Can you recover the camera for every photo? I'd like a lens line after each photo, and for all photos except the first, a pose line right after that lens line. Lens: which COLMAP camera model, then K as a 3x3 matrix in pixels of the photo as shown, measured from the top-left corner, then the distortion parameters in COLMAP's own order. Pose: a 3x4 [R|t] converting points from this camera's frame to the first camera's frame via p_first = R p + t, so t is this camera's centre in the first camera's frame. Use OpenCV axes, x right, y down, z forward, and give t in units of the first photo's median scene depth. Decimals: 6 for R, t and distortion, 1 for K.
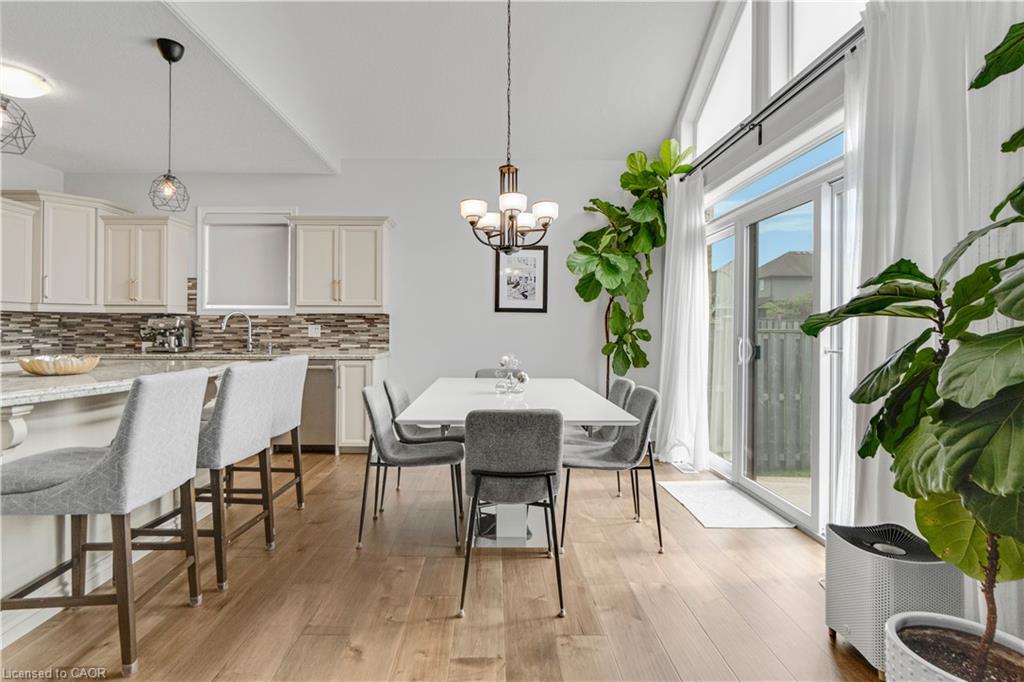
lens RADIAL K [[495.7, 0, 502.5], [0, 495.7, 325.7], [0, 0, 1]] dist [-0.002420, 0.002213]
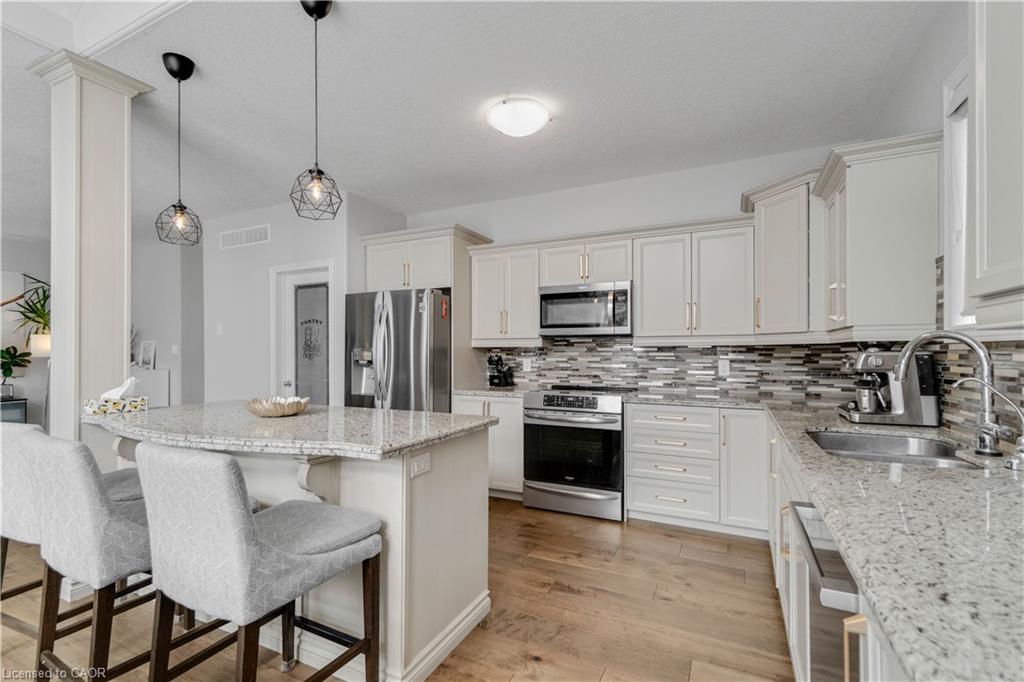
lens RADIAL K [[454.6, 0, 496.8], [0, 454.6, 346.4], [0, 0, 1]] dist [-0.007752, 0.000806]
pose [[-0.463416, -0.011433, -0.886067, -0.112062], [0.007687, 0.999827, -0.016921, -0.016021], [0.886108, -0.014653, -0.463248, 0.888773]]
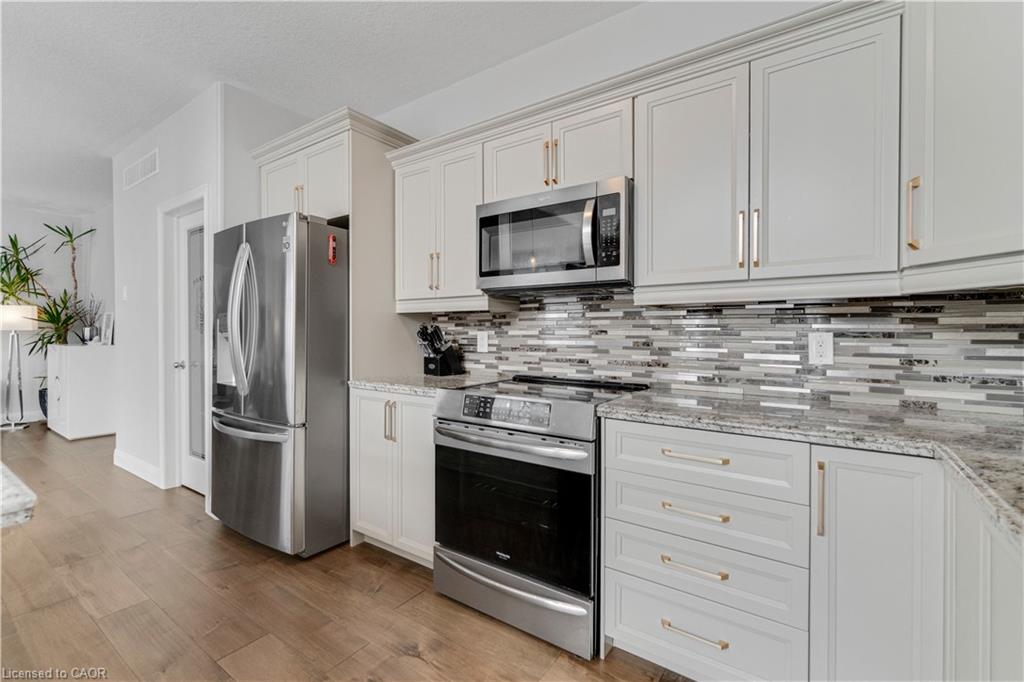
lens RADIAL K [[454.6, 0, 515.3], [0, 454.6, 330.9], [0, 0, 1]] dist [-0.007752, 0.000806]
pose [[-0.566508, -0.006491, -0.824031, -0.496539], [0.001475, 0.999959, -0.008891, -0.002062], [0.824055, -0.006253, -0.566475, 0.877893]]
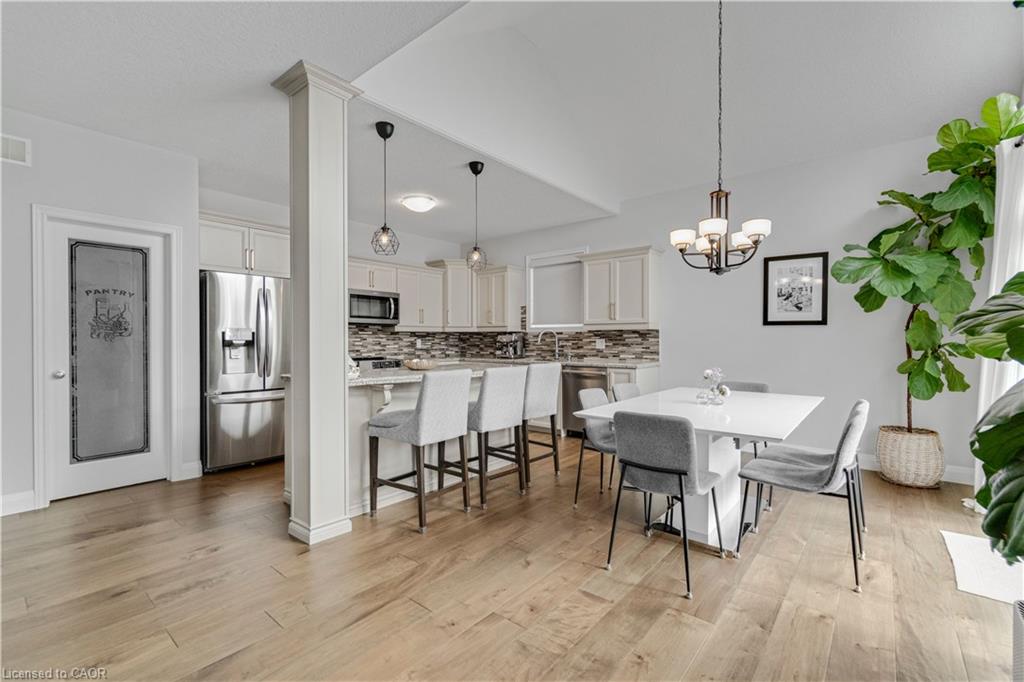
lens RADIAL K [[454.6, 0, 507.3], [0, 454.6, 342.5], [0, 0, 1]] dist [-0.007752, 0.000806]
pose [[0.759732, 0.001449, -0.650234, 0.197742], [0.007646, 0.999908, 0.011161, -0.007966], [0.650191, -0.013451, 0.759652, -0.024599]]
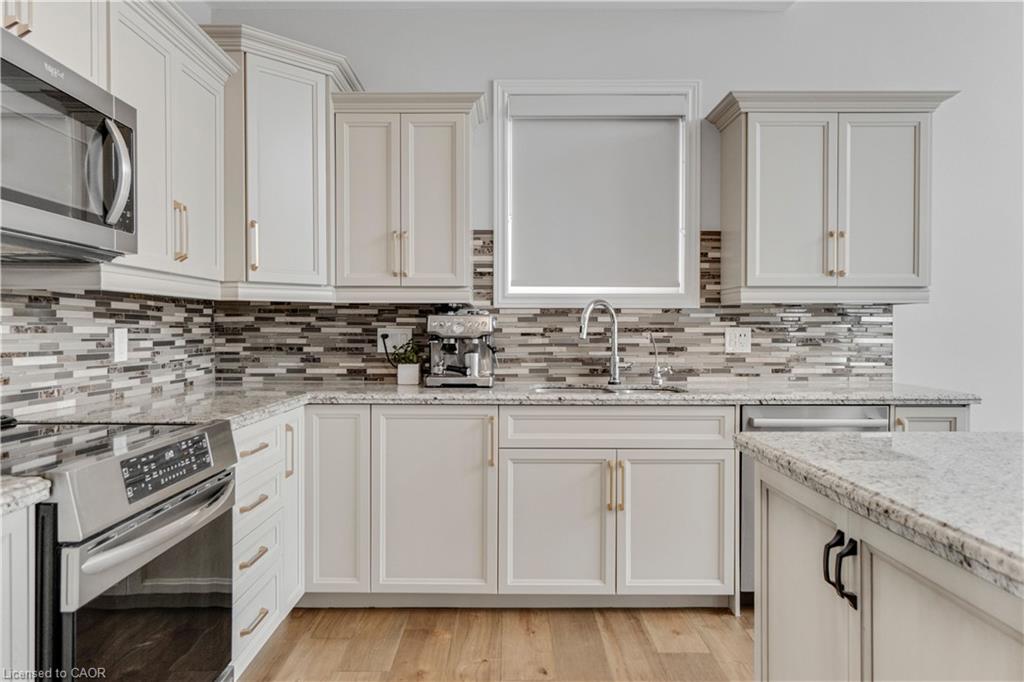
lens RADIAL K [[710.2, 0, 504.7], [0, 710.2, 336.1], [0, 0, 1]] dist [0.000342, -0.000597]
pose [[0.999961, -0.002430, -0.008534, -0.633609], [0.002603, 0.999791, 0.020290, -0.008103], [0.008483, -0.020312, 0.999758, 0.328944]]
